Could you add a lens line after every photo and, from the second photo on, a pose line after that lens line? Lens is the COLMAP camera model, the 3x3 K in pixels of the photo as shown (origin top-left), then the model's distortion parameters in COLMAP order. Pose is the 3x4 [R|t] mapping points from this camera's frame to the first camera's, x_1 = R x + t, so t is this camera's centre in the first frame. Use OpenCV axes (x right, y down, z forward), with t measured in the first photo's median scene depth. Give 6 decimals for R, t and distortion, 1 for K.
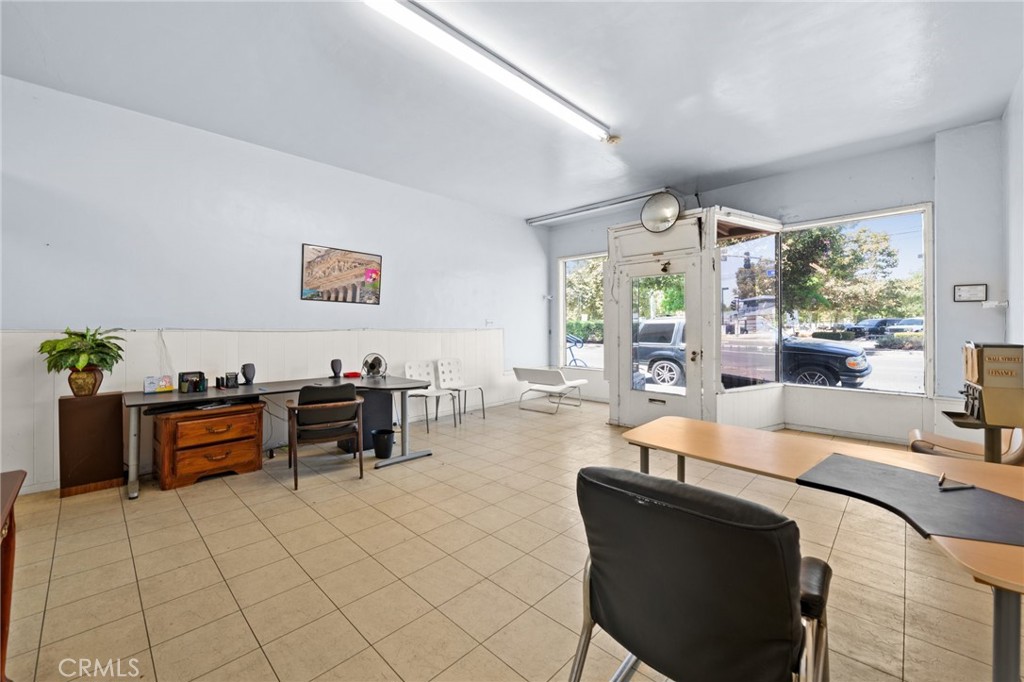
lens RADIAL K [[409.4, 0, 511.5], [0, 409.4, 333.1], [0, 0, 1]] dist [-0.001591, -0.000070]
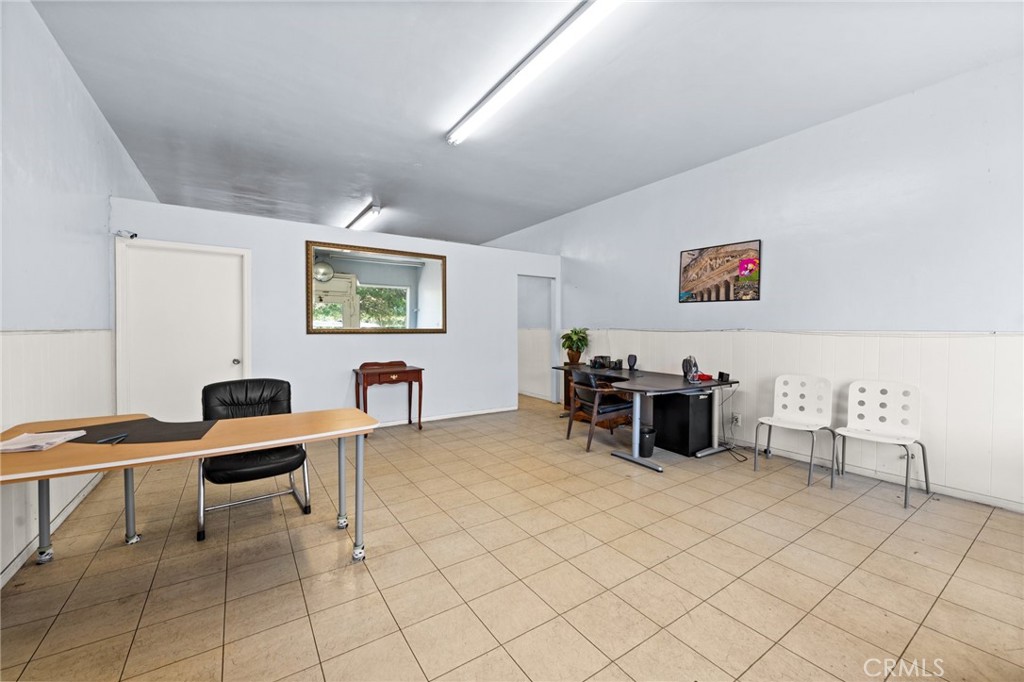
lens RADIAL K [[409.4, 0, 513.0], [0, 409.4, 336.5], [0, 0, 1]] dist [-0.001591, -0.000070]
pose [[-0.207080, 0.028275, -0.977915, 0.645171], [-0.005364, 0.999534, 0.030036, -0.020535], [0.978309, 0.011465, -0.206832, 0.762577]]
